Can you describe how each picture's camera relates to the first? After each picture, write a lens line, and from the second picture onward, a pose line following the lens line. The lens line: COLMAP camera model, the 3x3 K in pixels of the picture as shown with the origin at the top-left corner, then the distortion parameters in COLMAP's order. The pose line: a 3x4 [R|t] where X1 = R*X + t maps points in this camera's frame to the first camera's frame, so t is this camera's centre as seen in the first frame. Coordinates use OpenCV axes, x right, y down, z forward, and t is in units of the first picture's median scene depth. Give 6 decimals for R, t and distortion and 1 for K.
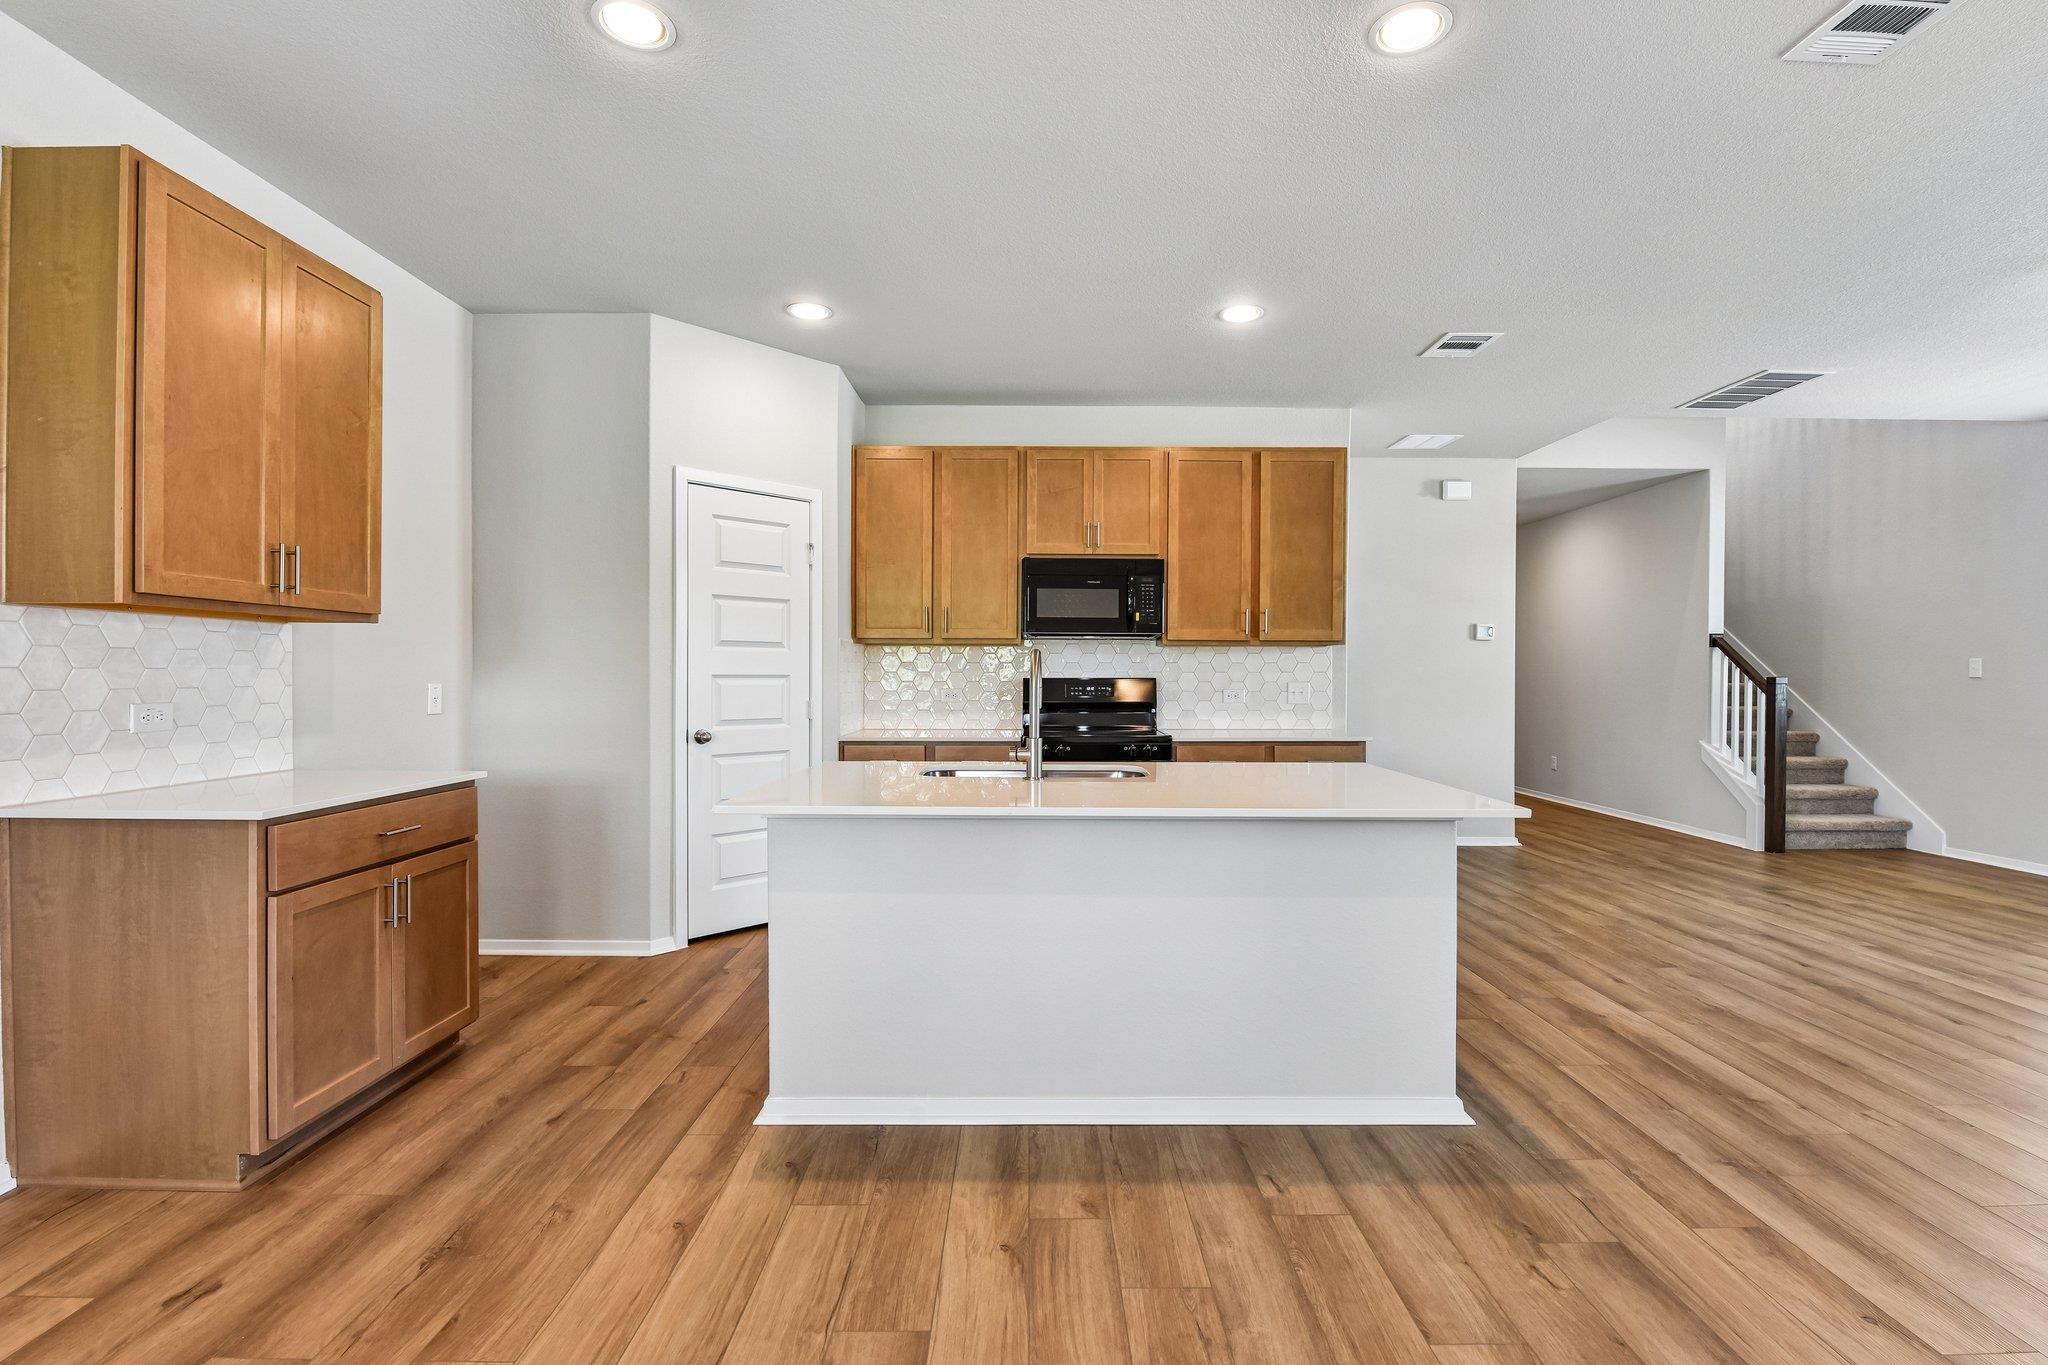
lens RADIAL K [[941.2, 0, 1020.7], [0, 941.2, 675.2], [0, 0, 1]] dist [-0.000069, -0.000019]
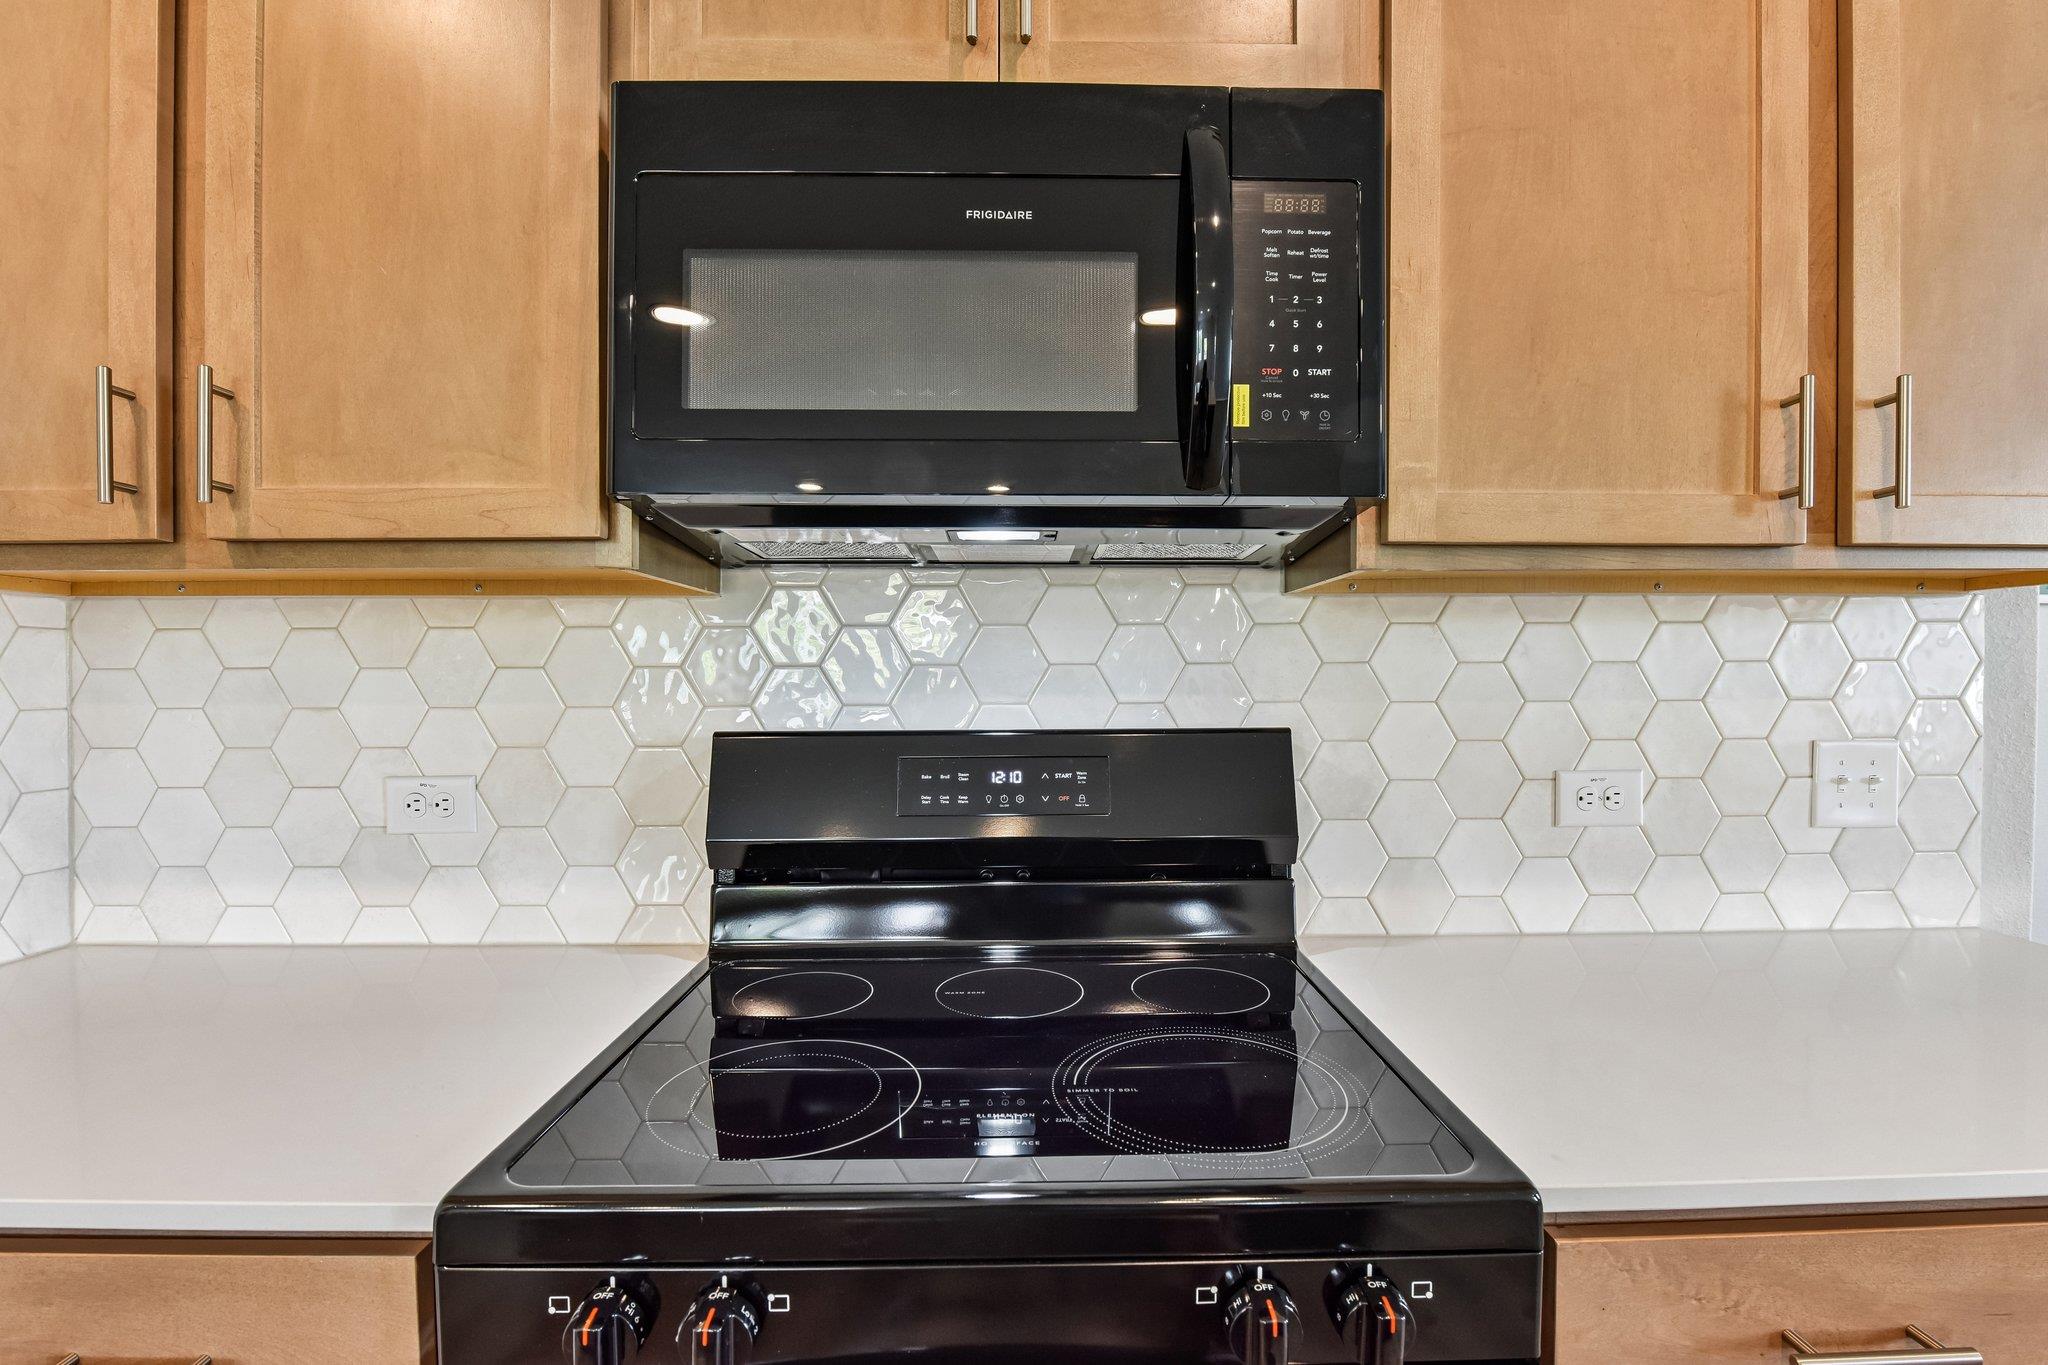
lens RADIAL K [[941.2, 0, 1030.1], [0, 941.2, 686.2], [0, 0, 1]] dist [-0.000069, -0.000019]
pose [[0.999775, -0.006584, 0.020187, 0.078009], [0.006683, 0.999966, -0.004841, -0.007664], [-0.020154, 0.004975, 0.999785, 0.807851]]
